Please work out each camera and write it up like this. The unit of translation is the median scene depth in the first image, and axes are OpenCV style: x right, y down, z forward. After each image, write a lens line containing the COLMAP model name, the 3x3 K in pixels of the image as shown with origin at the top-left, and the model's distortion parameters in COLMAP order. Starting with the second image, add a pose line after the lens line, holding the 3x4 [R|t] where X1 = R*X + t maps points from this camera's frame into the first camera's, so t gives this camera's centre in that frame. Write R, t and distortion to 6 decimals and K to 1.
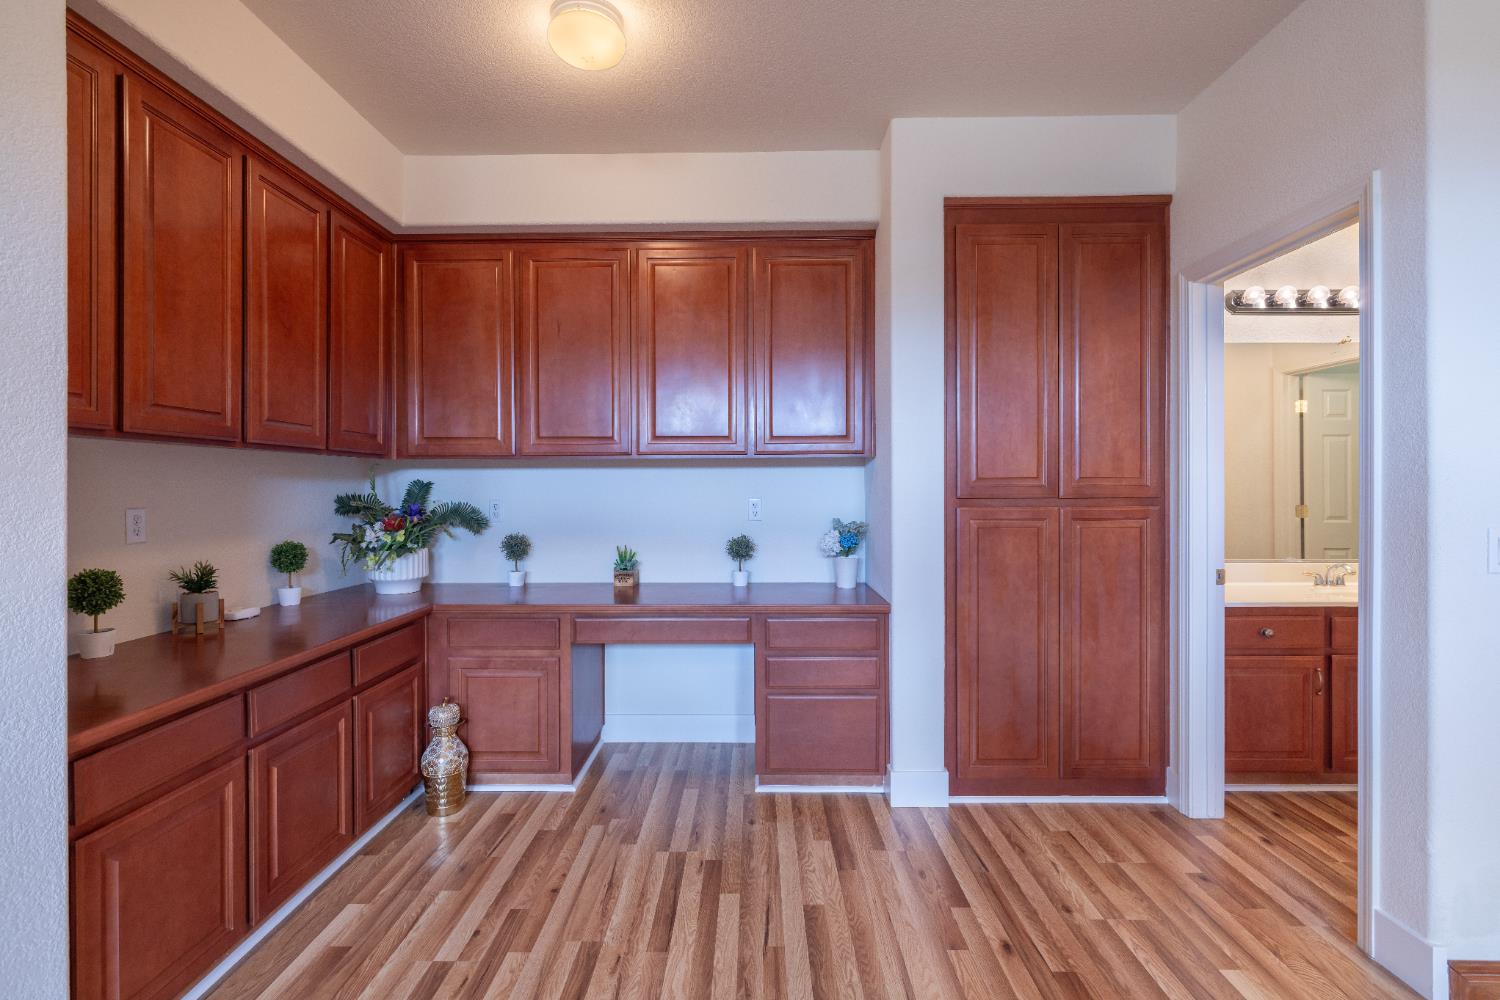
lens RADIAL K [[679.6, 0, 748.0], [0, 679.6, 495.2], [0, 0, 1]] dist [0.004904, 0.000461]
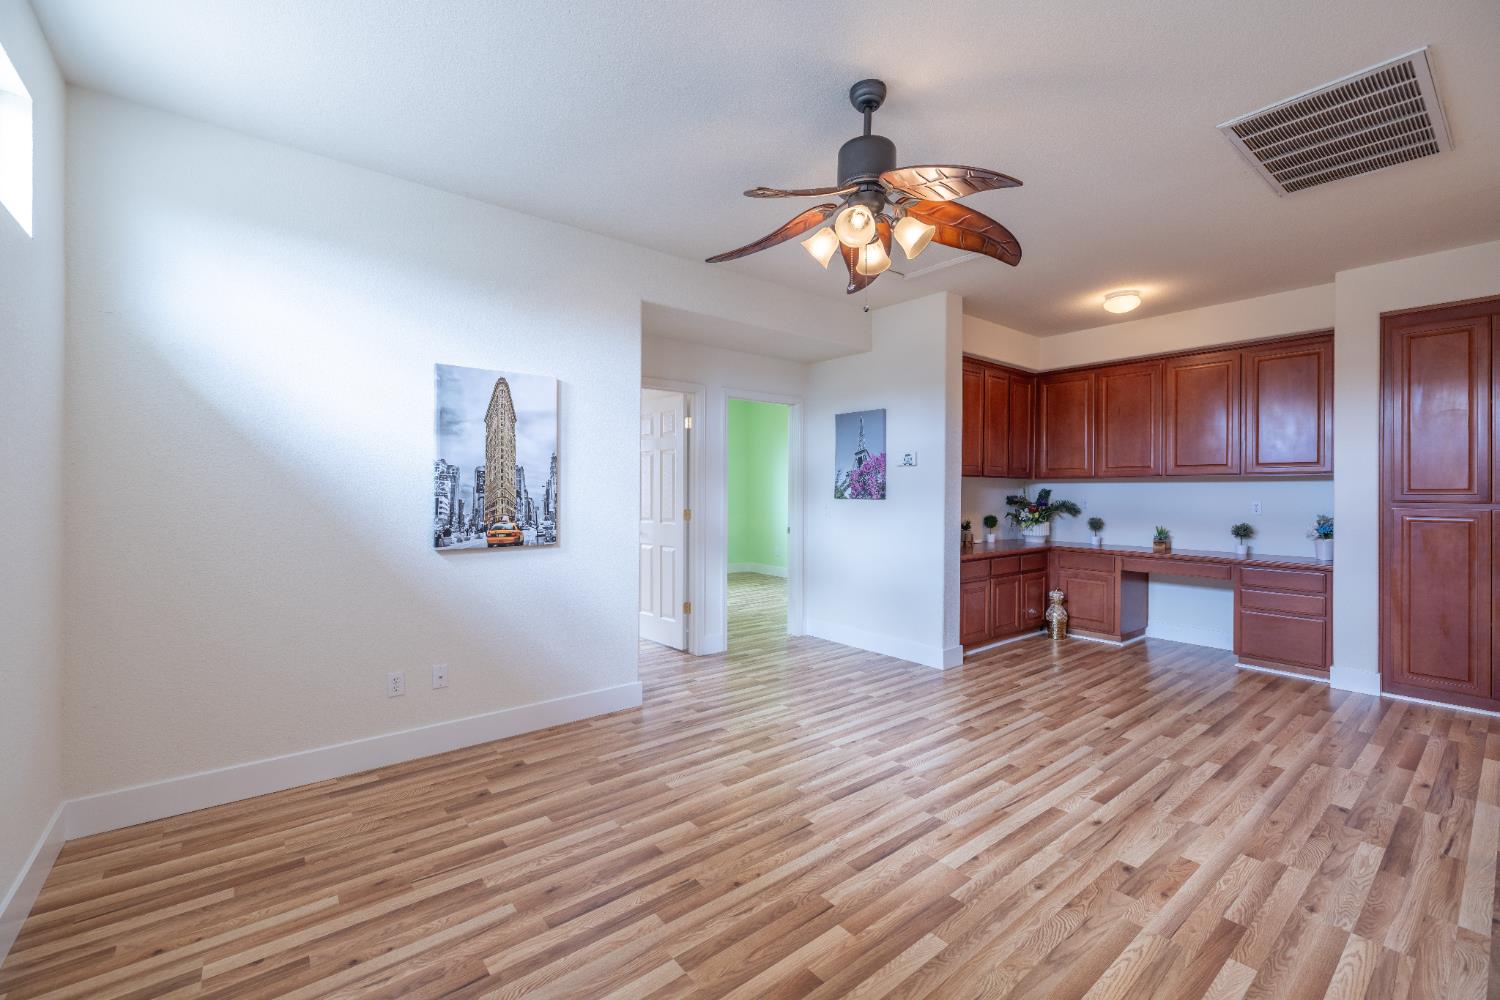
lens RADIAL K [[627.5, 0, 746.1], [0, 627.5, 489.6], [0, 0, 1]] dist [-0.003074, -0.000228]
pose [[0.639444, 0.004206, -0.768826, 0.417841], [-0.016146, 0.999838, -0.007959, 0.010123], [0.768668, 0.017503, 0.639408, -0.957194]]
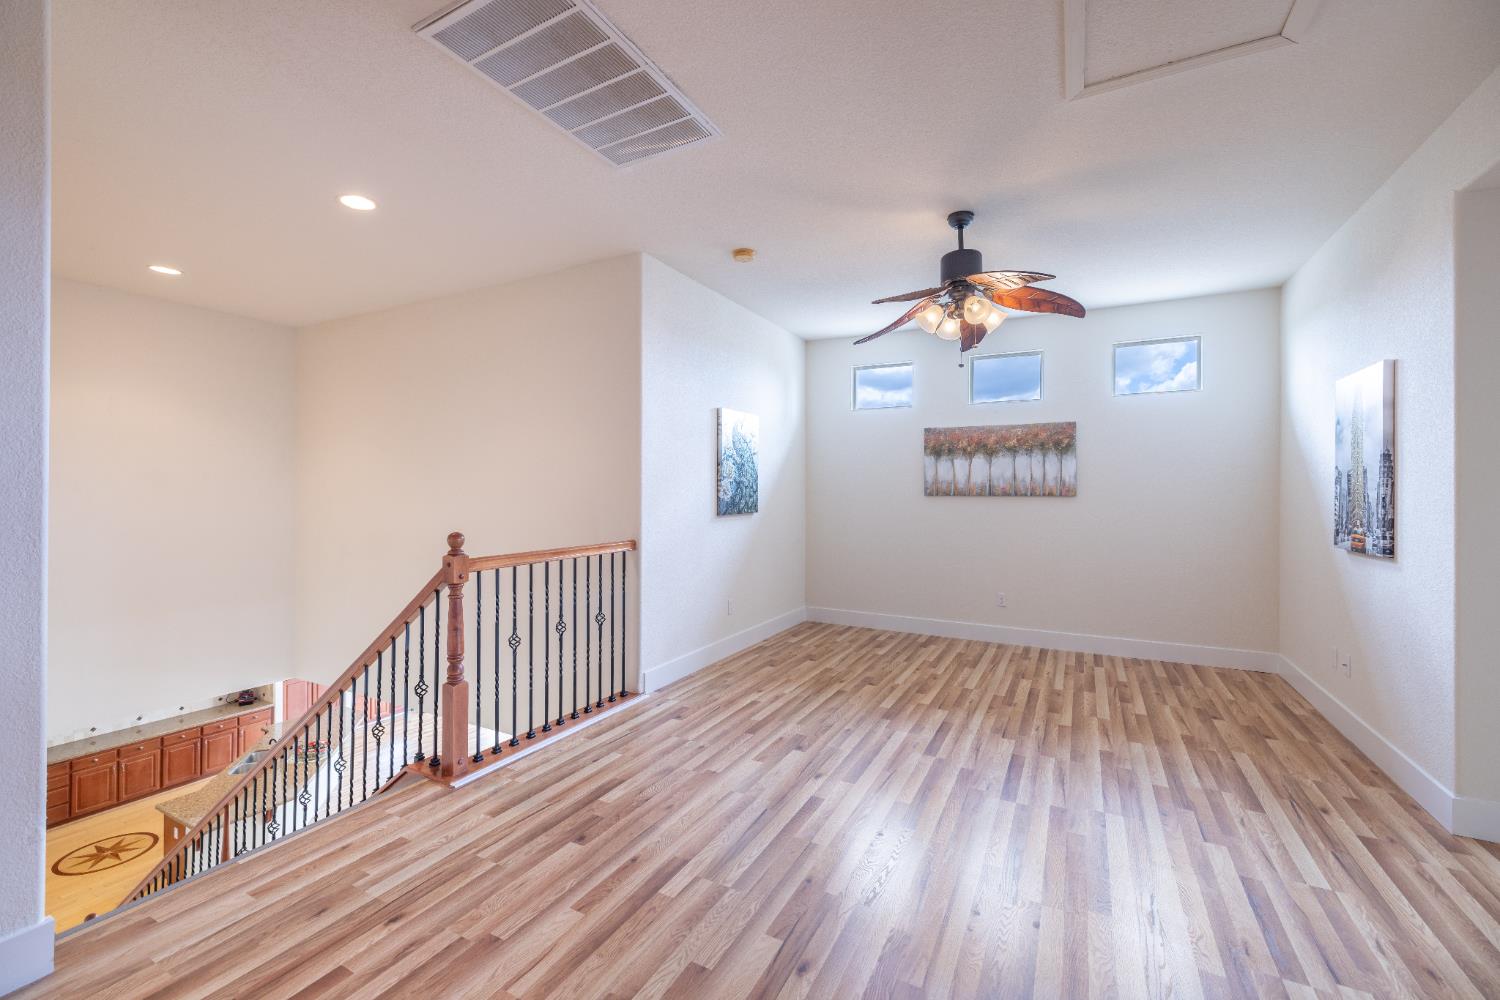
lens RADIAL K [[627.5, 0, 743.0], [0, 627.5, 488.1], [0, 0, 1]] dist [-0.003074, -0.000228]
pose [[-0.888006, 0.000429, 0.459831, -0.494110], [0.004205, 0.999965, 0.007188, -0.020871], [-0.459812, 0.008317, -0.887977, 1.460281]]
